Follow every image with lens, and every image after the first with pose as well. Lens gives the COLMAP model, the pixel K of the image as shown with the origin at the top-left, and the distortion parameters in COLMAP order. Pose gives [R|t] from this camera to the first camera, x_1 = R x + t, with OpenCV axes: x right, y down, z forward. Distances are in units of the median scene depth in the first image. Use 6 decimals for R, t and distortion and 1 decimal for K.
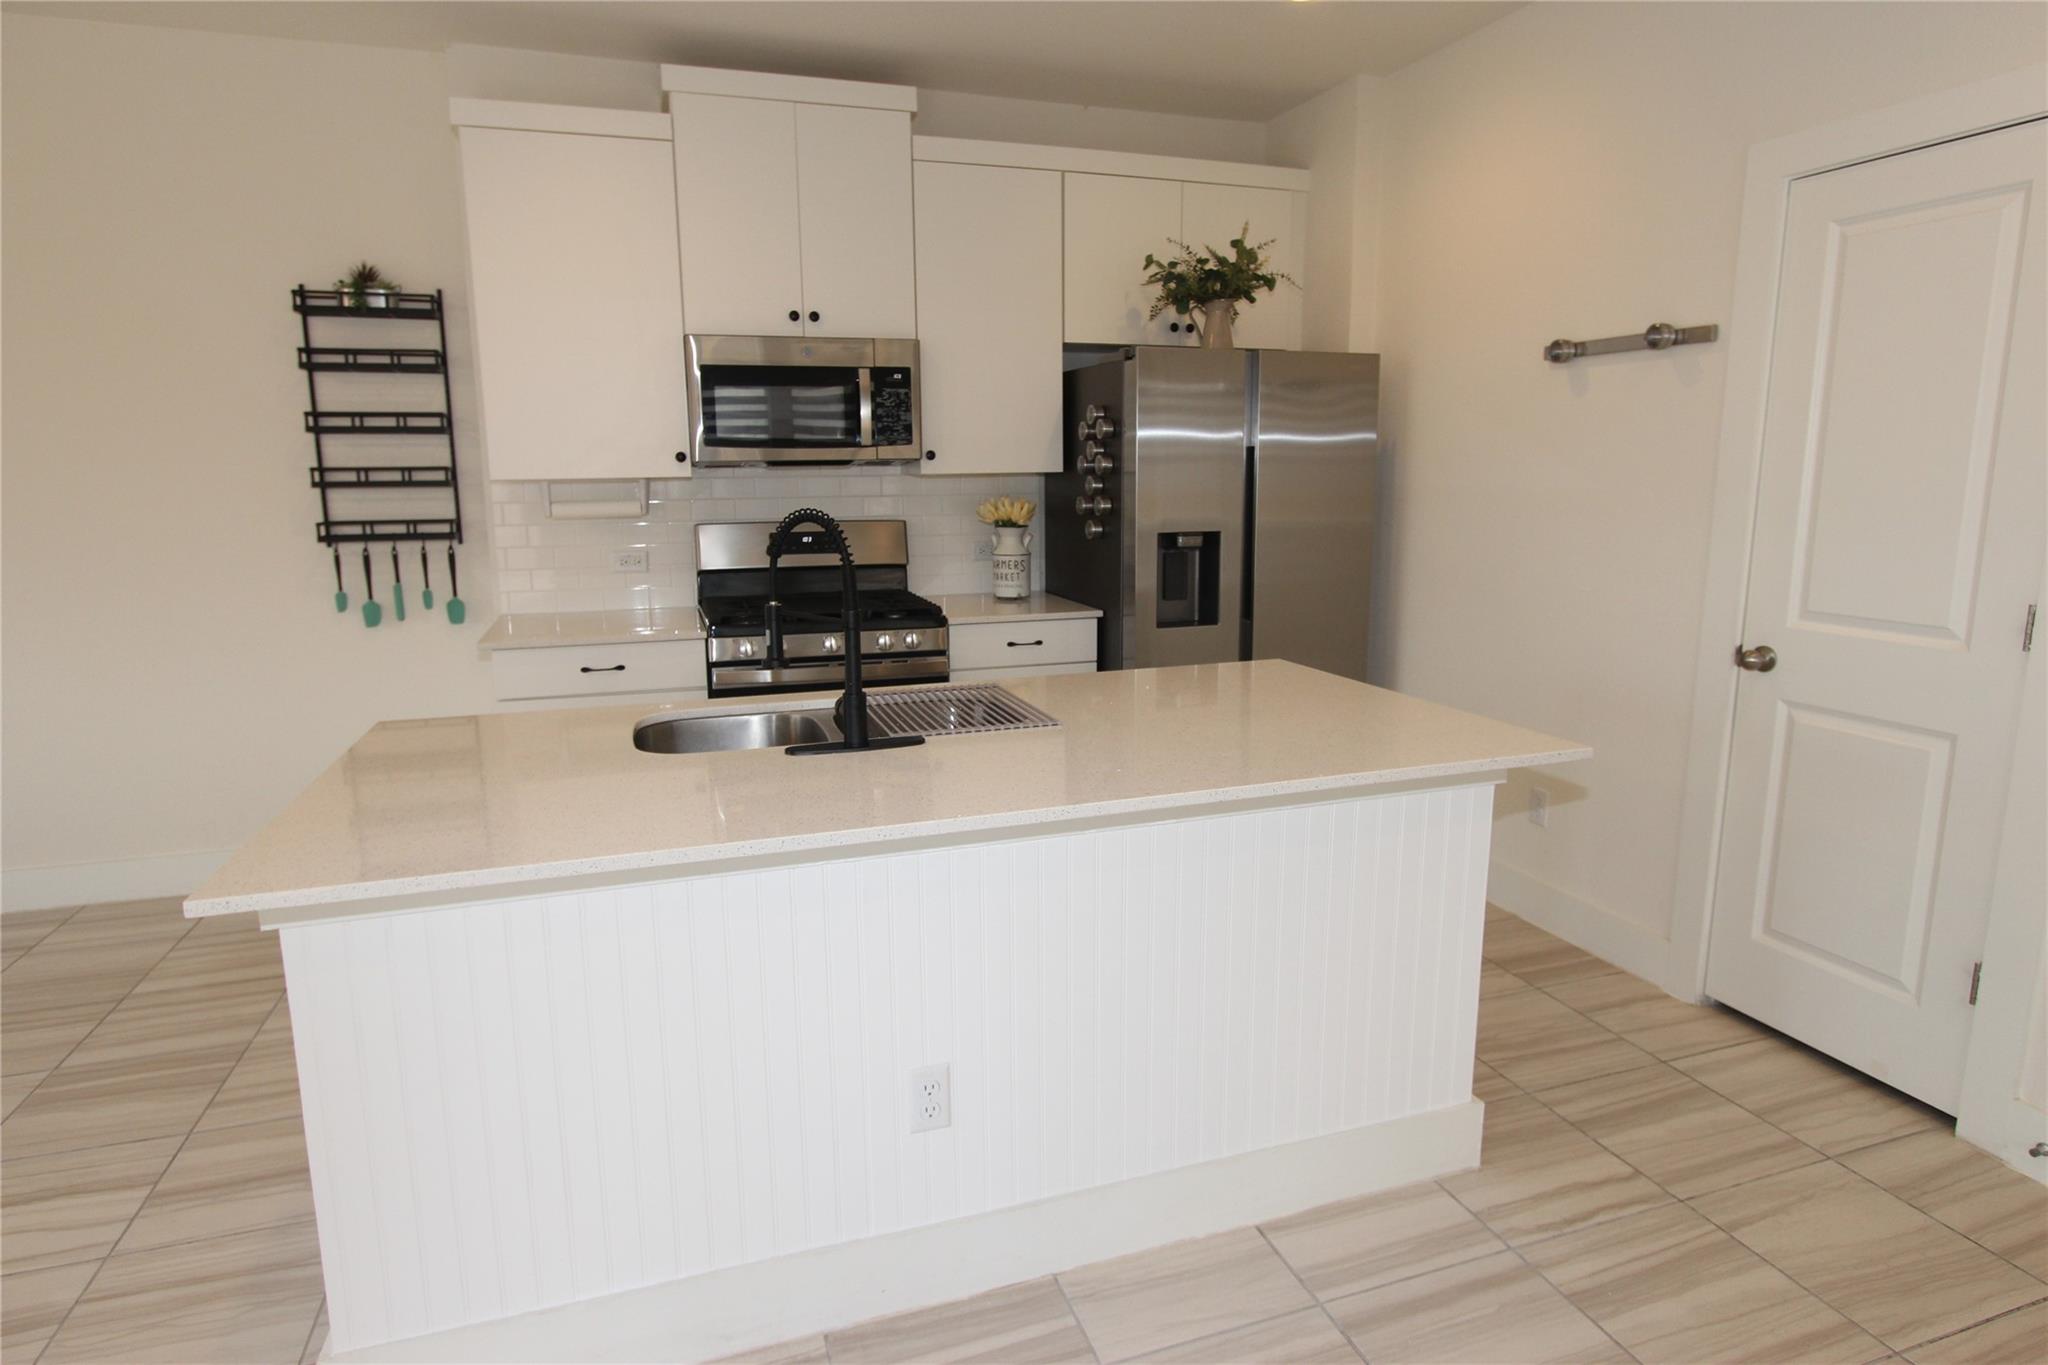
lens RADIAL K [[1127.7, 0, 1012.7], [0, 1127.7, 656.4], [0, 0, 1]] dist [-0.014837, 0.002651]
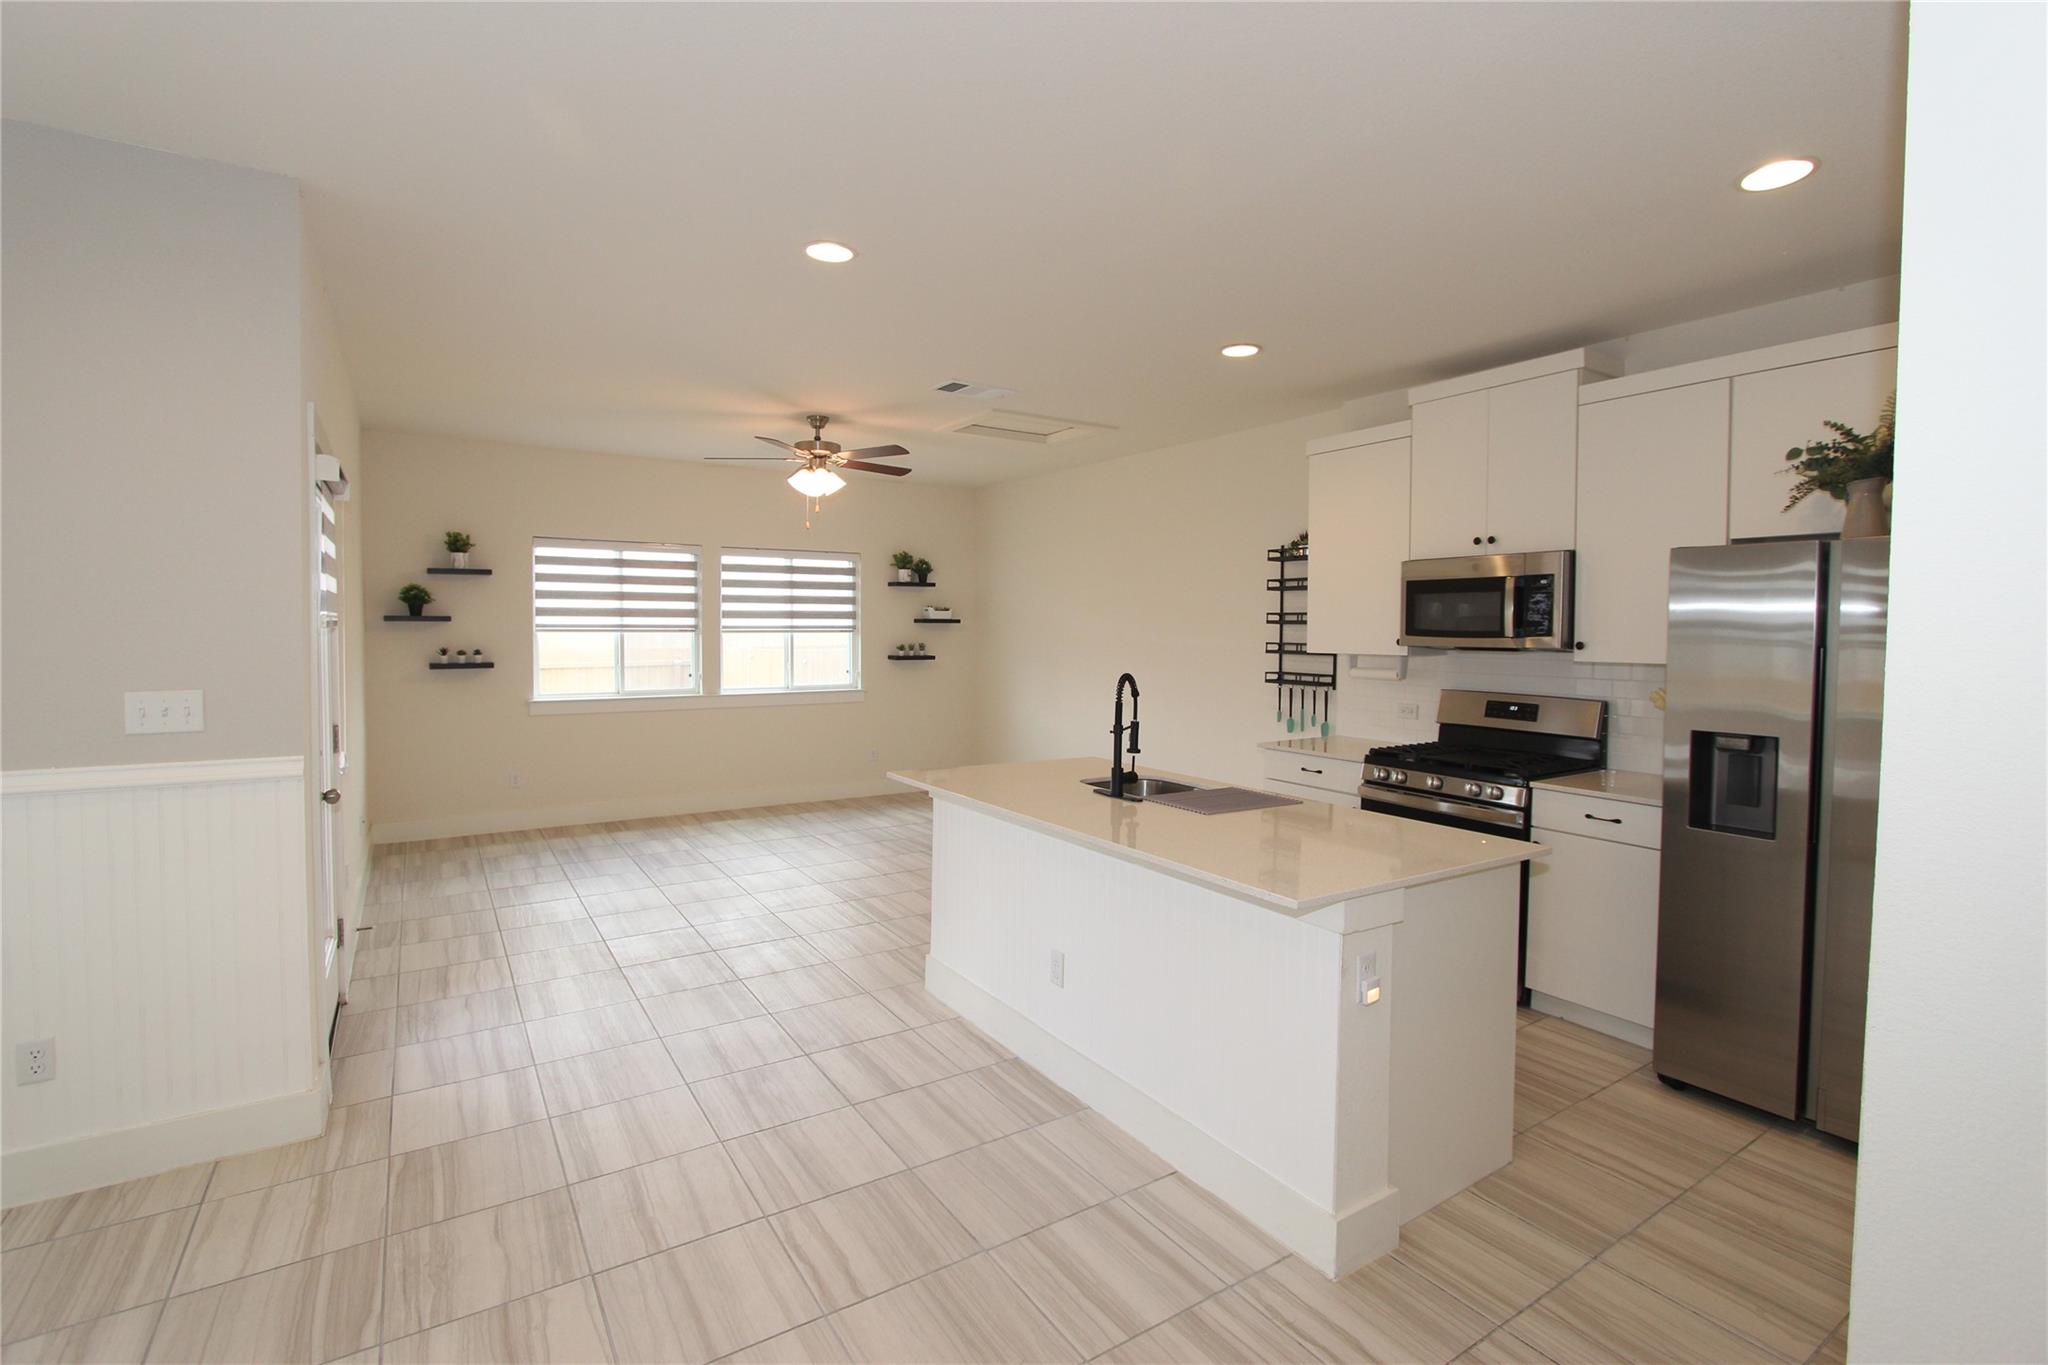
lens RADIAL K [[939.3, 0, 1024.2], [0, 939.3, 663.6], [0, 0, 1]] dist [-0.009976, 0.000026]
pose [[0.246384, 0.046738, -0.968045, 0.761169], [-0.173053, 0.984906, 0.003507, -0.067402], [0.953597, 0.166659, 0.250753, 0.224410]]
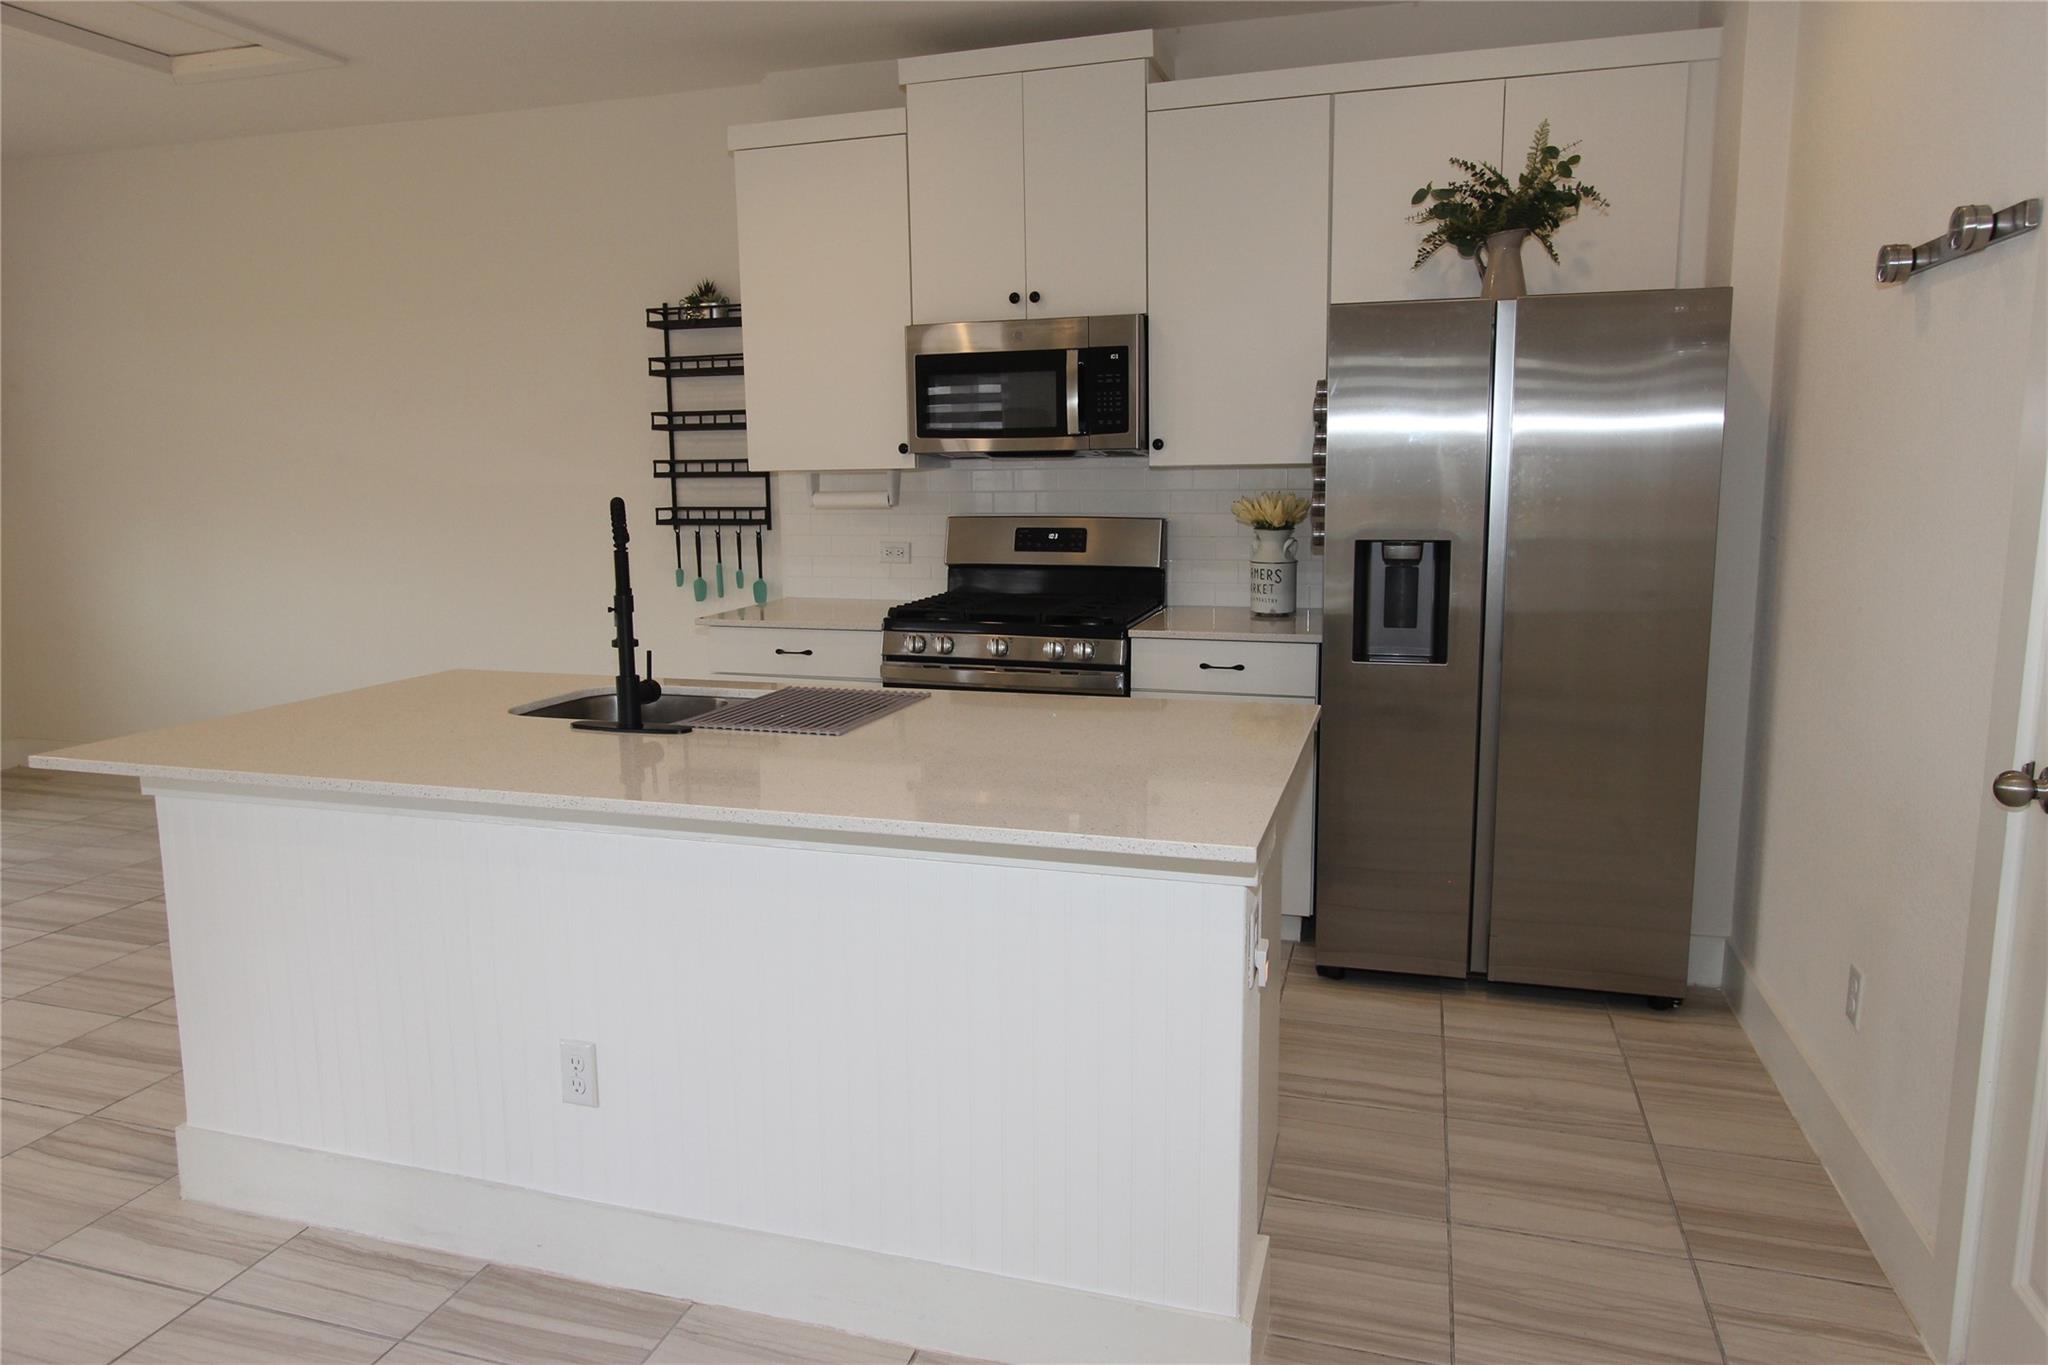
lens RADIAL K [[1292.9, 0, 1021.1], [0, 1292.9, 654.7], [0, 0, 1]] dist [-0.007553, 0.003496]
pose [[0.811228, 0.082742, -0.578846, 0.459413], [-0.092654, 0.995620, 0.012466, -0.018980], [0.577342, 0.043520, 0.815342, 0.132684]]
